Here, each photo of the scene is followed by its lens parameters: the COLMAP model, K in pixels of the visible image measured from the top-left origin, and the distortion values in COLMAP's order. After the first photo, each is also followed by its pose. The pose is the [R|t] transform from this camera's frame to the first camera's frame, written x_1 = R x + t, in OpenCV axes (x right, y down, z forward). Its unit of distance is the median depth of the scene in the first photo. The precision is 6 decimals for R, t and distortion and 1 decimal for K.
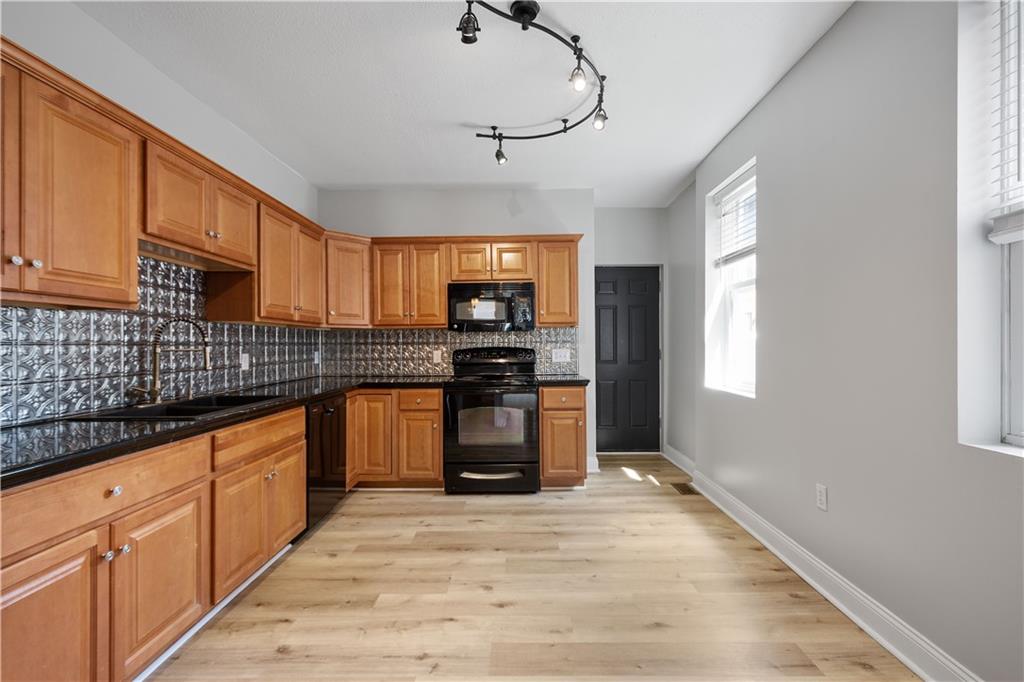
lens RADIAL K [[445.2, 0, 512.1], [0, 445.2, 343.3], [0, 0, 1]] dist [0.010727, -0.000642]
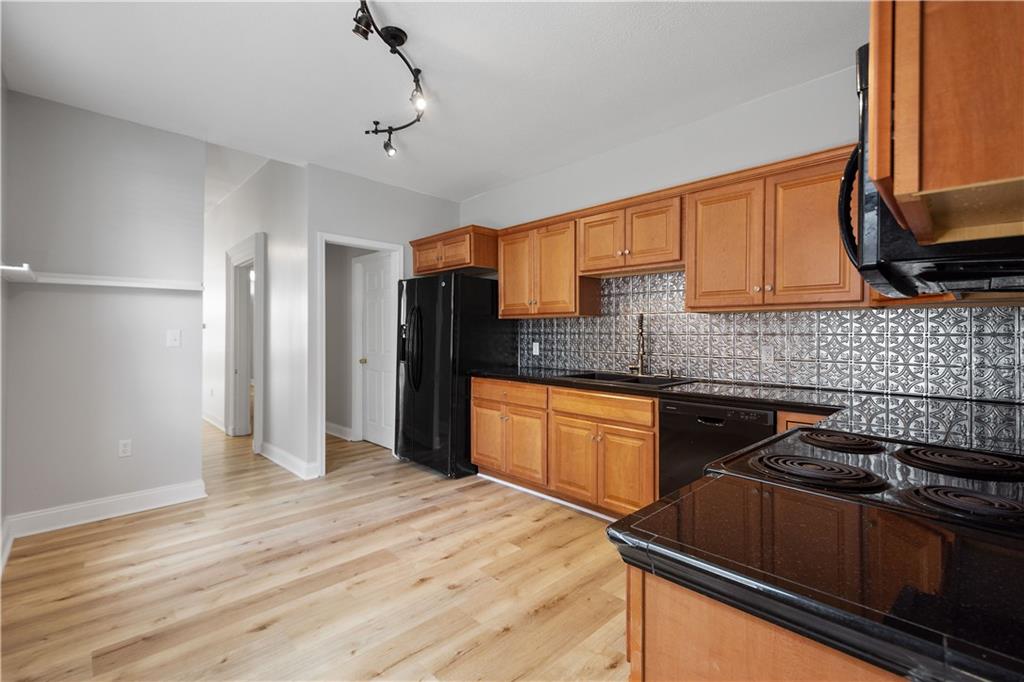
lens RADIAL K [[448.7, 0, 509.3], [0, 448.7, 338.3], [0, 0, 1]] dist [0.009305, -0.000494]
pose [[-0.710228, 0.010577, -0.703893, 0.392453], [0.001976, 0.999913, 0.013032, -0.004214], [0.703969, 0.007865, -0.710187, 1.287715]]
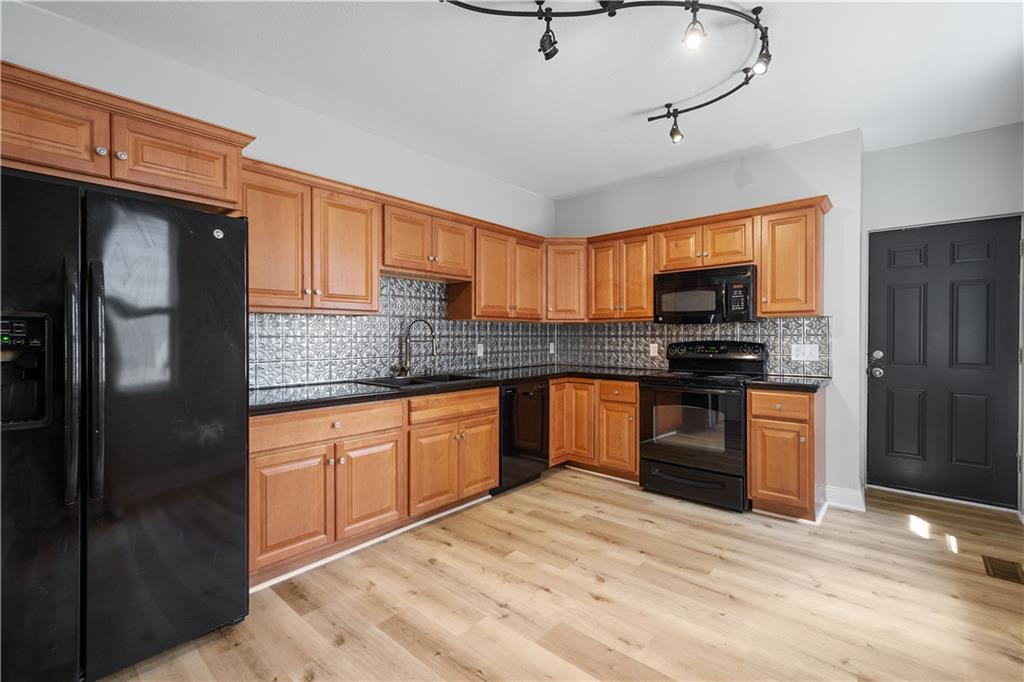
lens RADIAL K [[448.7, 0, 509.3], [0, 448.7, 338.3], [0, 0, 1]] dist [0.009305, -0.000494]
pose [[0.753297, 0.008187, -0.657630, 0.330277], [-0.002118, 0.999948, 0.010023, -0.006493], [0.657677, -0.006157, 0.753275, 0.071756]]
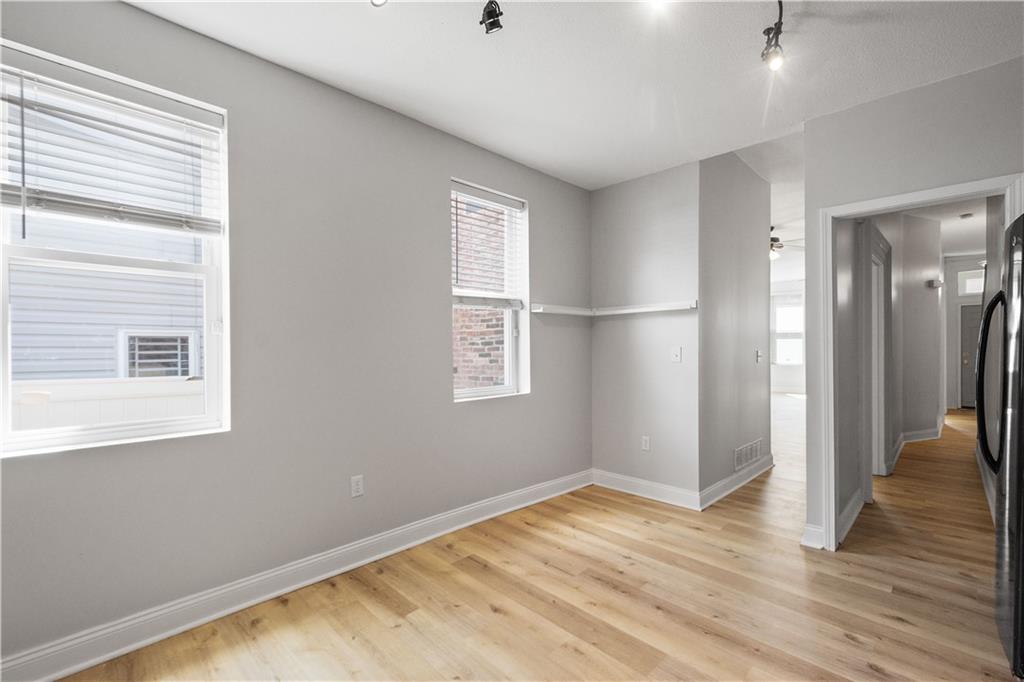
lens RADIAL K [[445.2, 0, 512.1], [0, 445.2, 343.3], [0, 0, 1]] dist [0.010727, -0.000642]
pose [[-0.721419, 0.013210, 0.692373, -0.295573], [0.007883, 0.999910, -0.010863, -0.010797], [-0.692454, -0.002378, -0.721458, 1.105691]]
